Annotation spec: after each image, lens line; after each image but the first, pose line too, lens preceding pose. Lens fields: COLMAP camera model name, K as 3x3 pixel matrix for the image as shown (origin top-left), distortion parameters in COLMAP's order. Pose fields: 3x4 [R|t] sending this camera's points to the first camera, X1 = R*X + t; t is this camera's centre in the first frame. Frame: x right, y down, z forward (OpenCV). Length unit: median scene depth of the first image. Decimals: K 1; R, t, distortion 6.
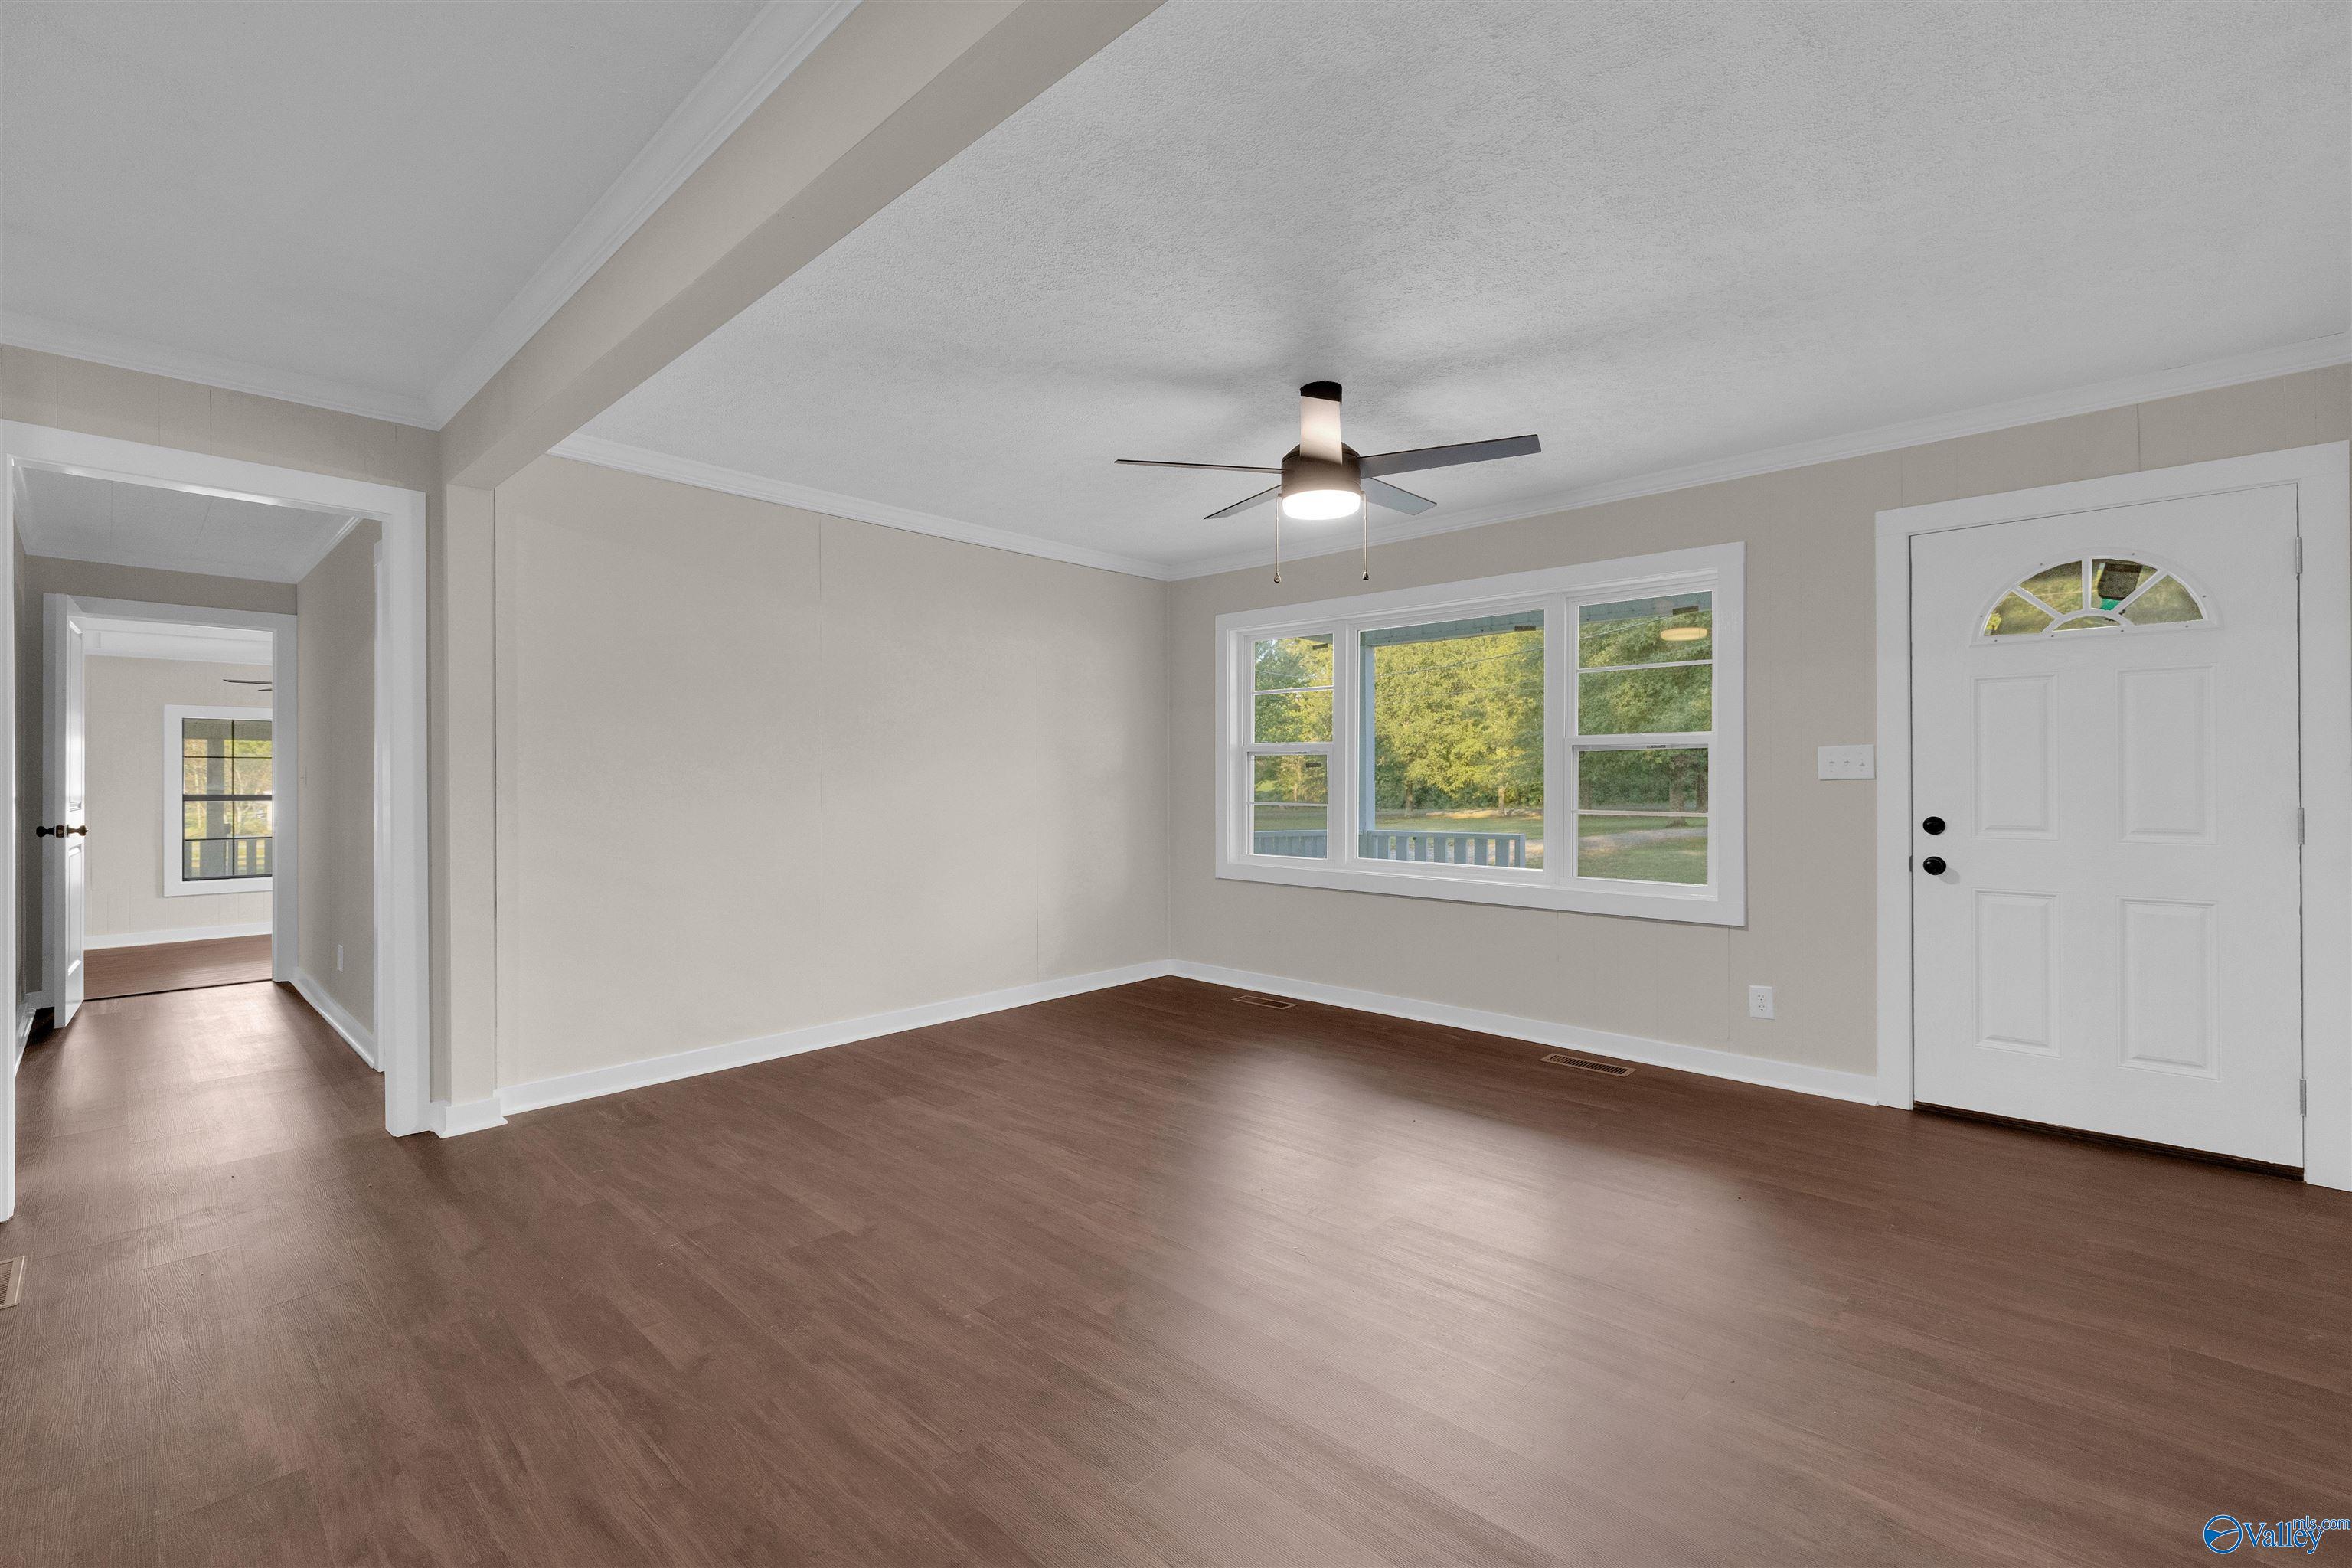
lens RADIAL K [[992.7, 0, 1152.4], [0, 992.7, 781.0], [0, 0, 1]] dist [0.002868, 0.000932]
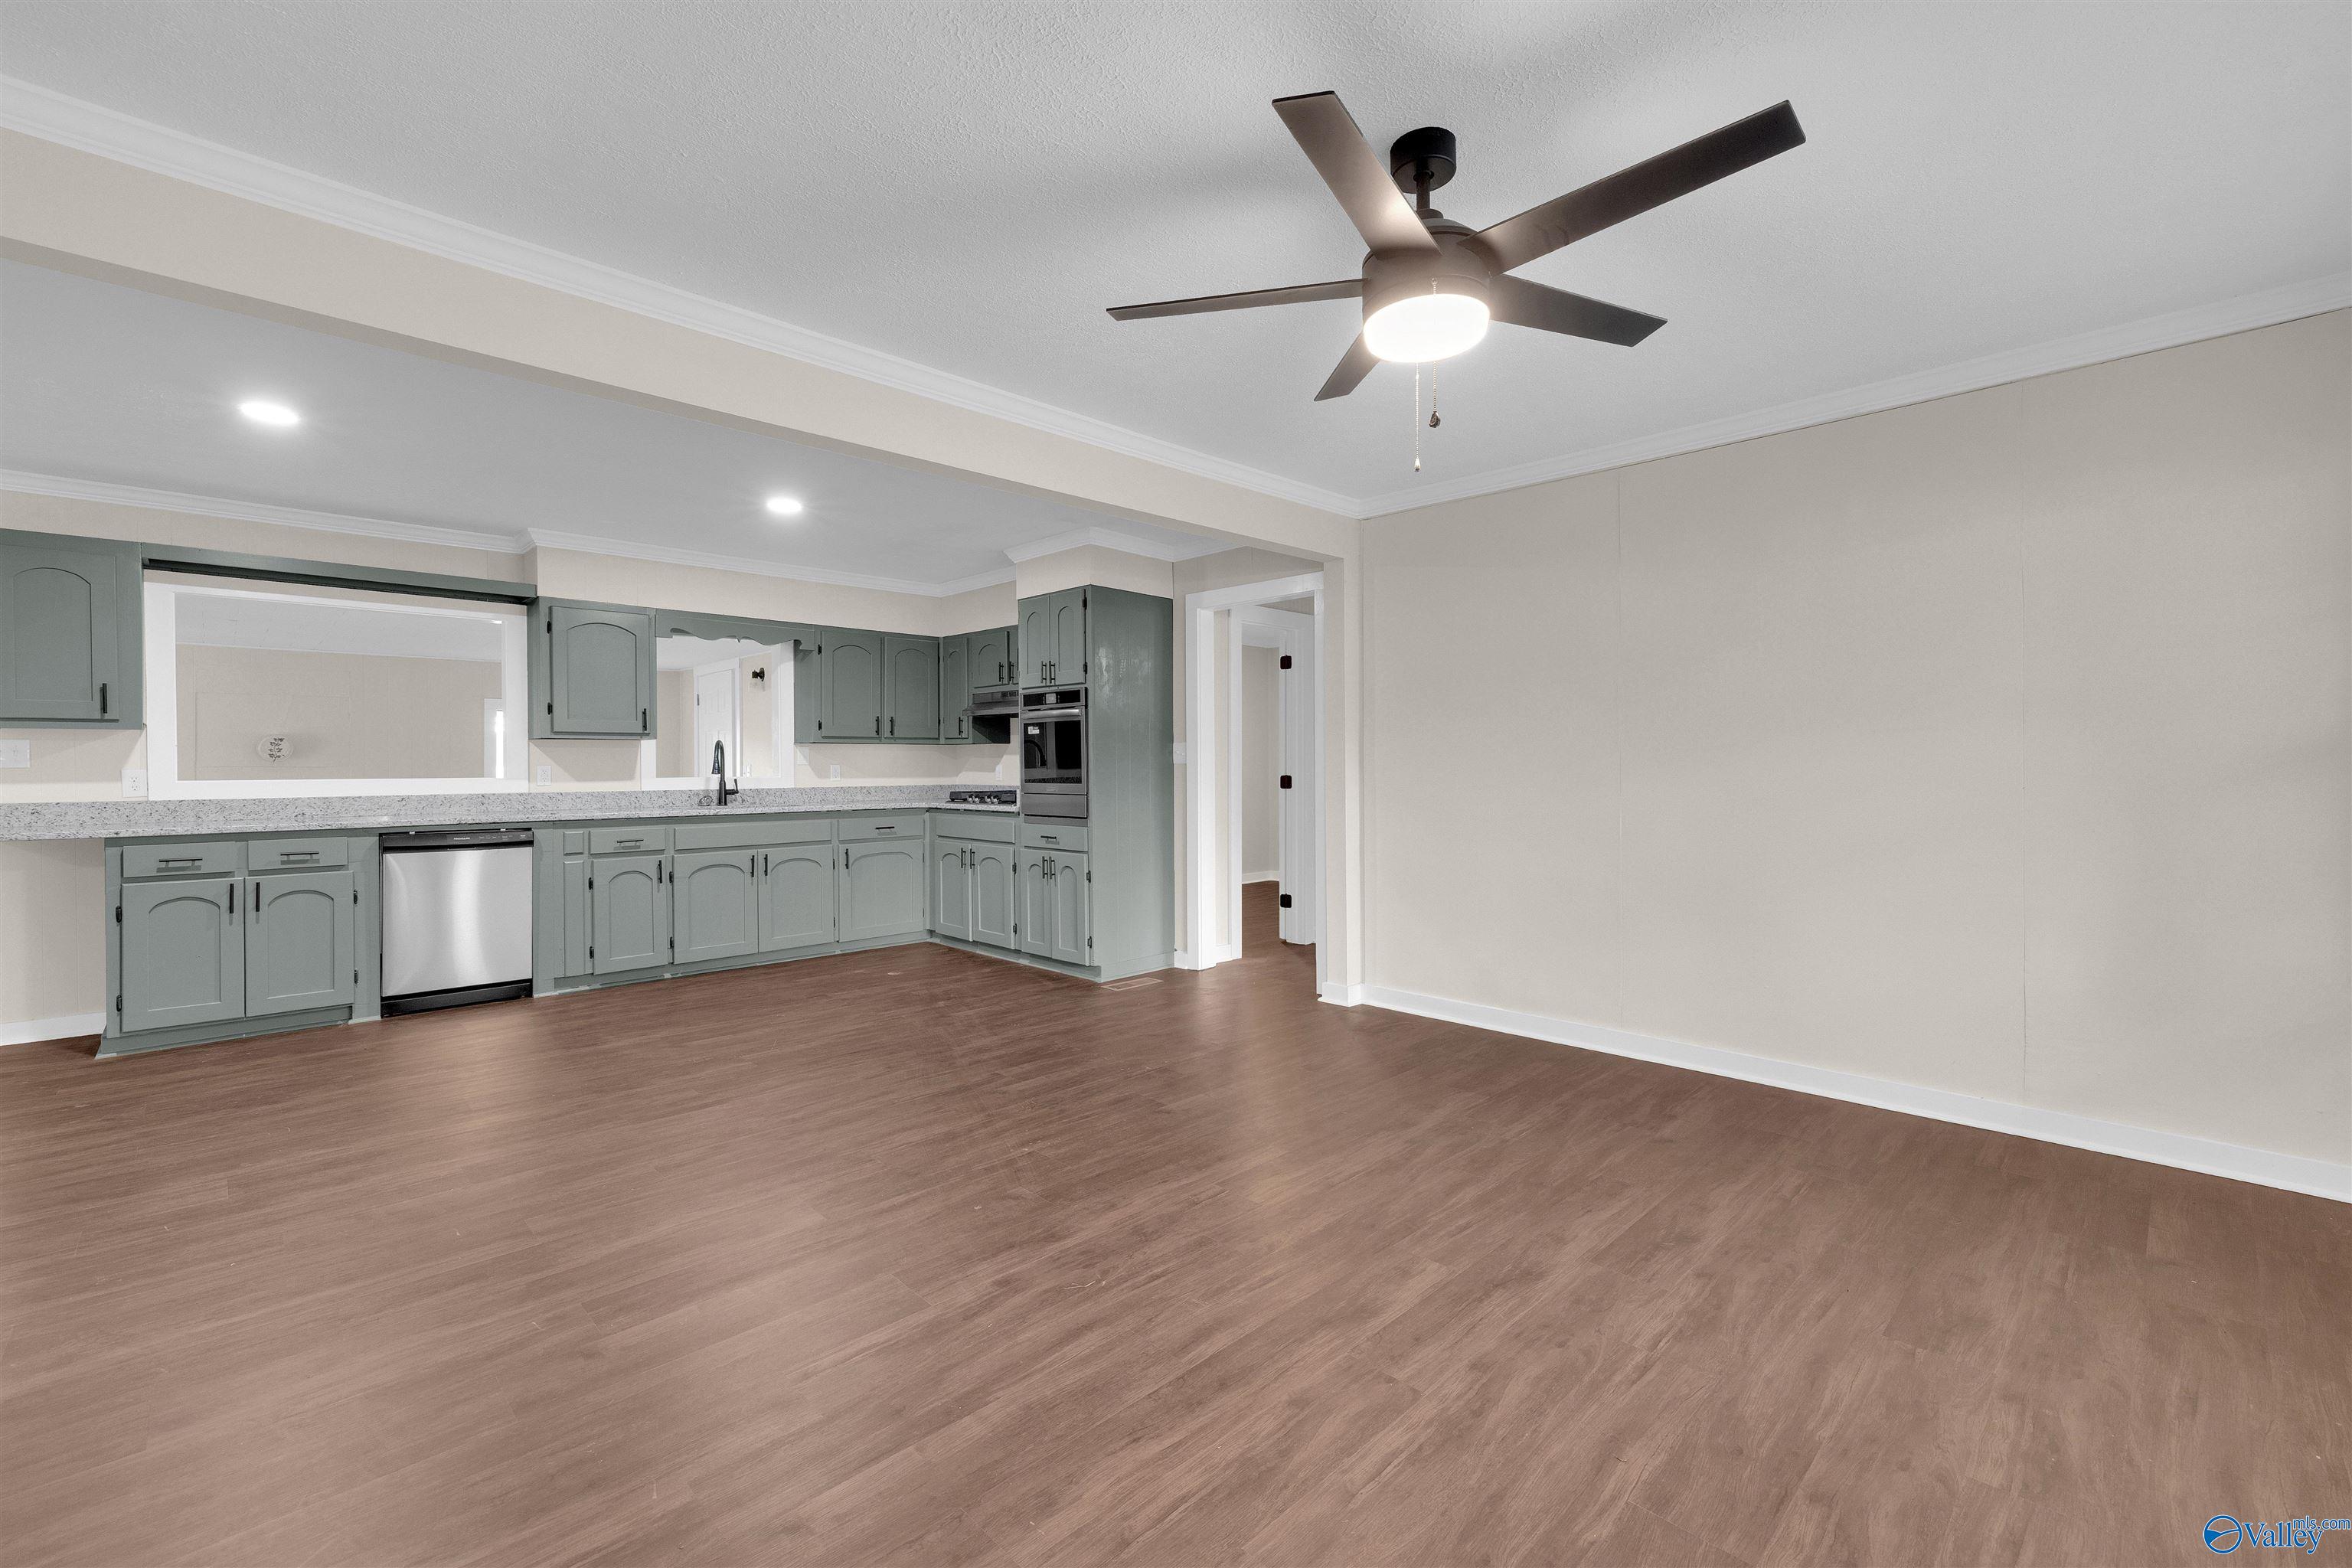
lens RADIAL K [[992.7, 0, 1173.0], [0, 992.7, 765.2], [0, 0, 1]] dist [0.002868, 0.000932]
pose [[-0.035253, 0.000744, -0.999378, 0.917788], [0.006046, 0.999982, 0.000532, 0.000296], [0.999360, -0.006024, -0.035257, 0.964255]]
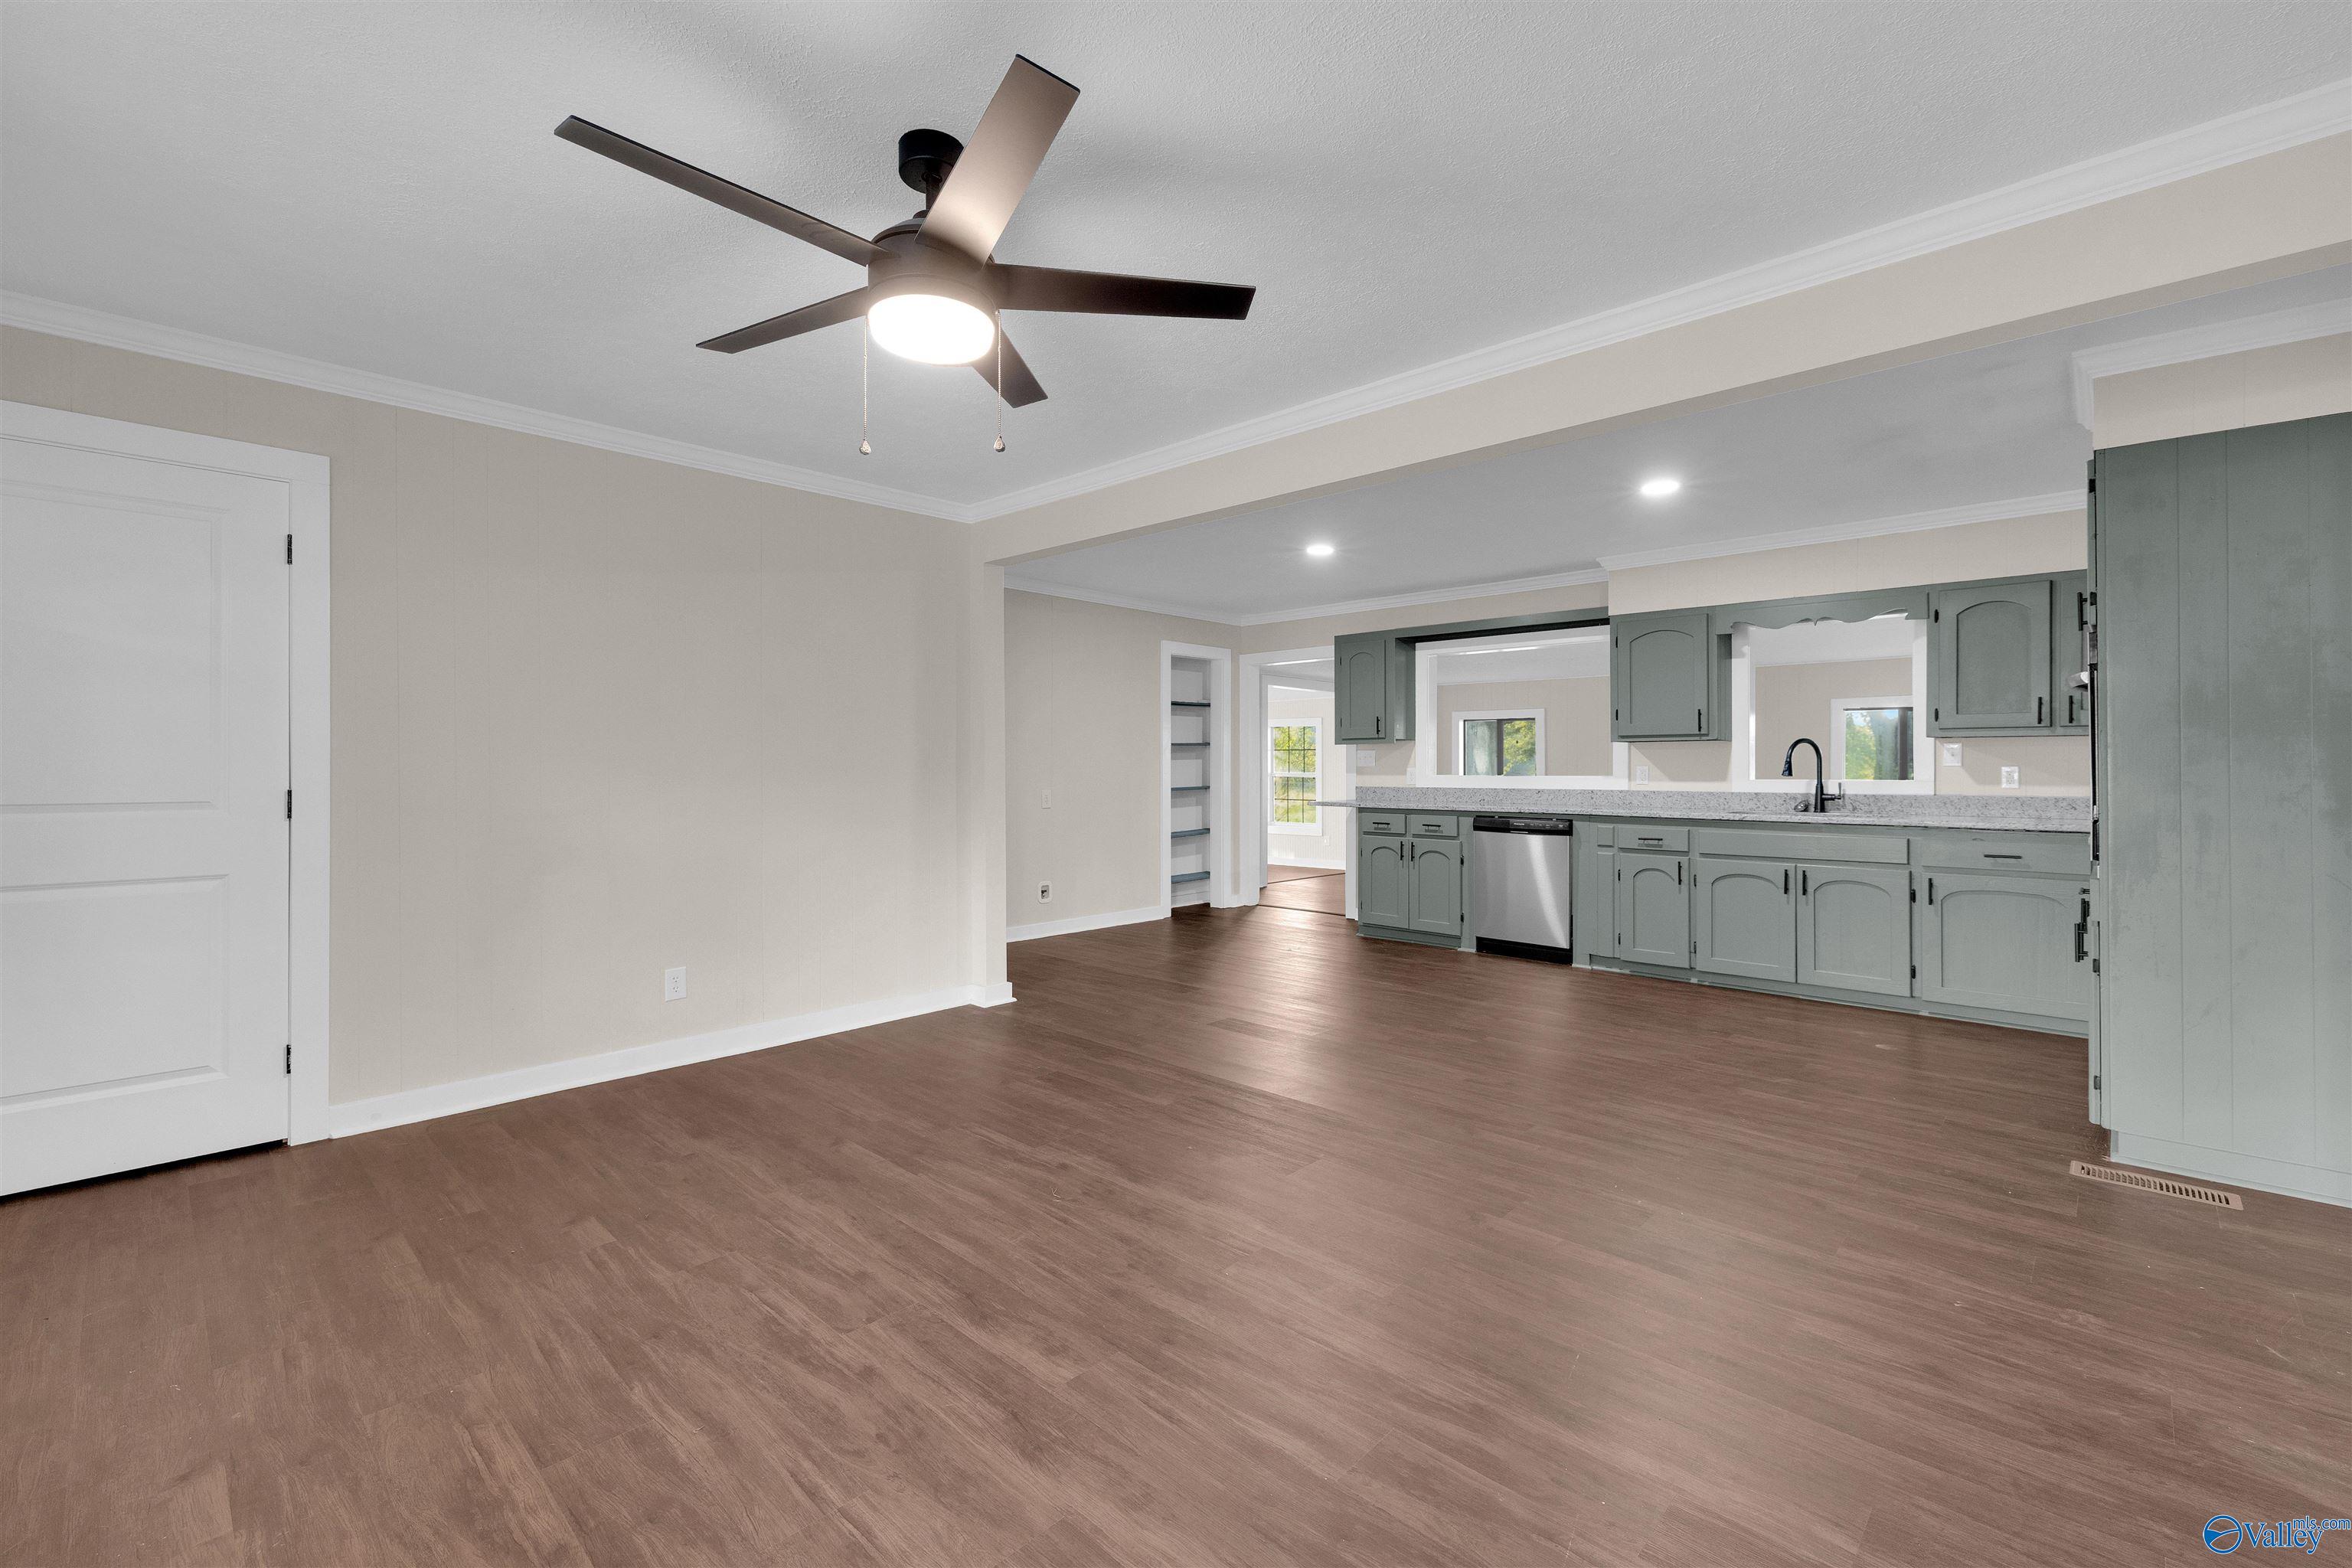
lens RADIAL K [[992.7, 0, 1155.8], [0, 992.7, 773.8], [0, 0, 1]] dist [0.002868, 0.000932]
pose [[-0.999951, -0.000460, 0.009935, 0.024645], [-0.000401, 0.999982, 0.005942, -0.000869], [-0.009937, 0.005938, -0.999933, 1.826062]]
